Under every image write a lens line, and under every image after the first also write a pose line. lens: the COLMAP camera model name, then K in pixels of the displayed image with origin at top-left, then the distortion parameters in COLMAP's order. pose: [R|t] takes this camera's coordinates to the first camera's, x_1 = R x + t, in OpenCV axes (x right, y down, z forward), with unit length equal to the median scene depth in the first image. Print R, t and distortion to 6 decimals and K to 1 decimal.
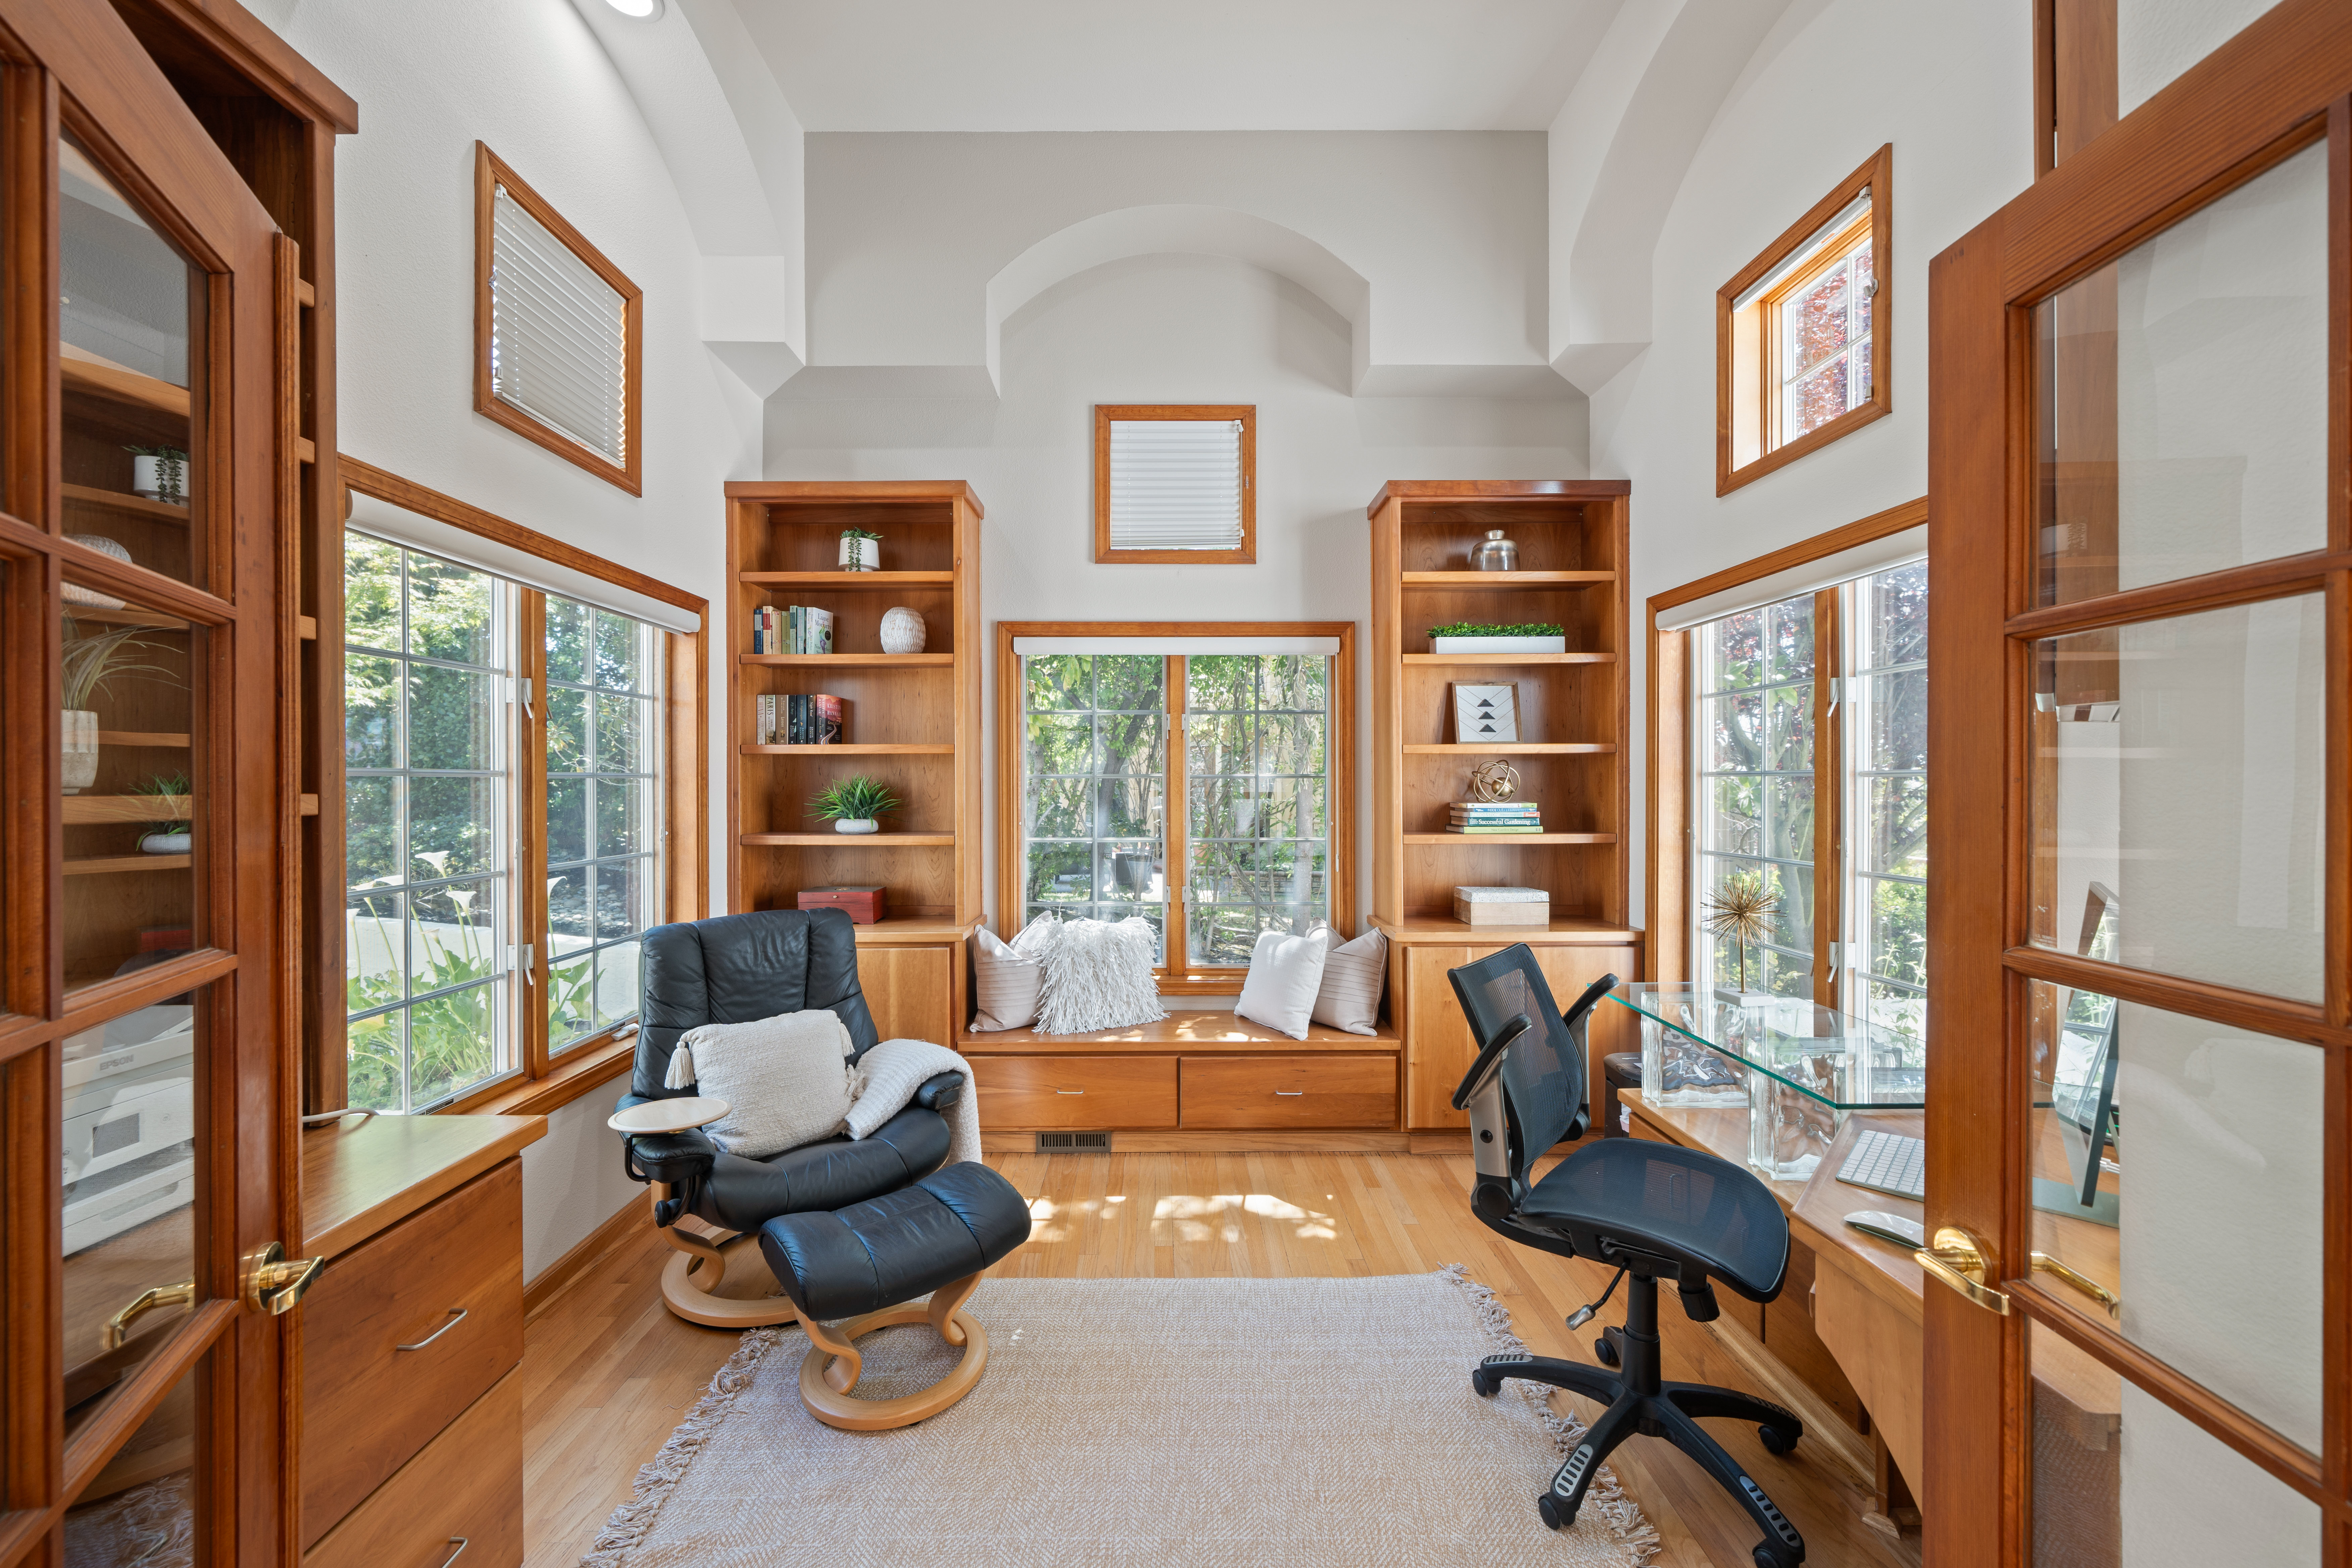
lens RADIAL K [[884.6, 0, 1172.7], [0, 884.6, 786.3], [0, 0, 1]] dist [0.008228, 0.000144]
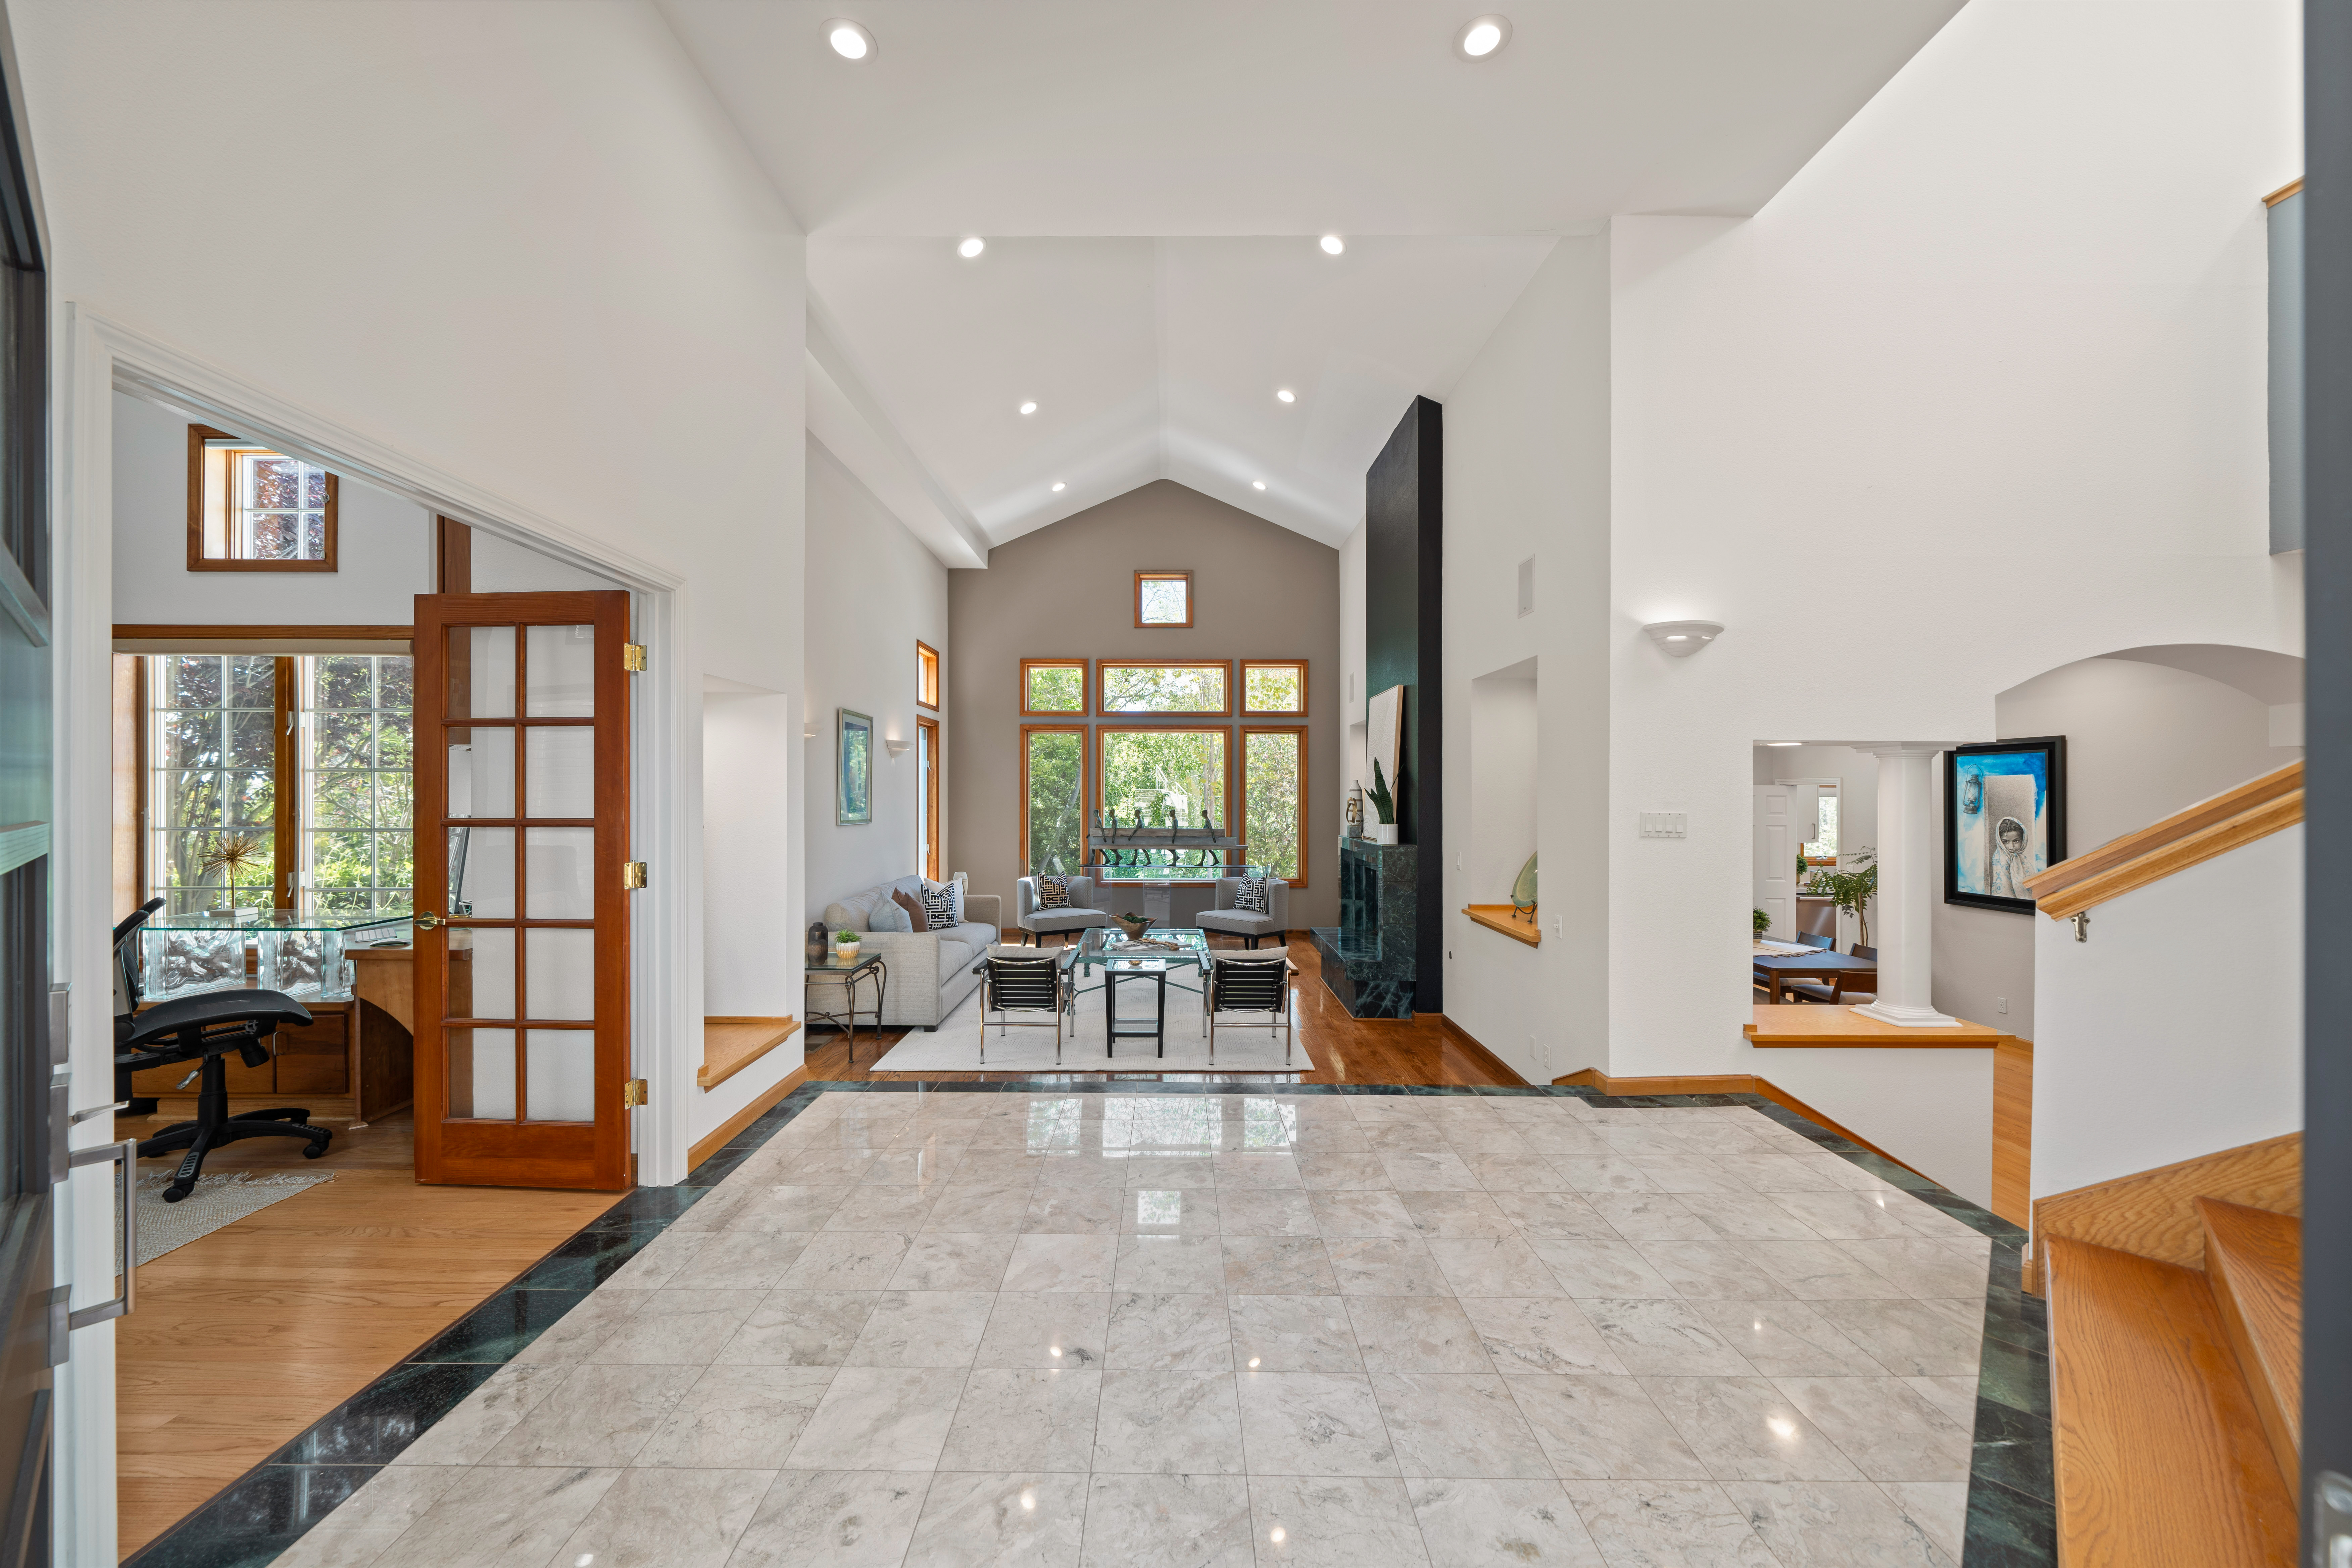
lens RADIAL K [[884.6, 0, 1161.6], [0, 884.6, 792.2], [0, 0, 1]] dist [0.008228, 0.000144]
pose [[0.035182, -0.002030, 0.999379, -0.816333], [0.005277, 0.999984, 0.001845, 0.031960], [-0.999367, 0.005209, 0.035192, -0.641893]]
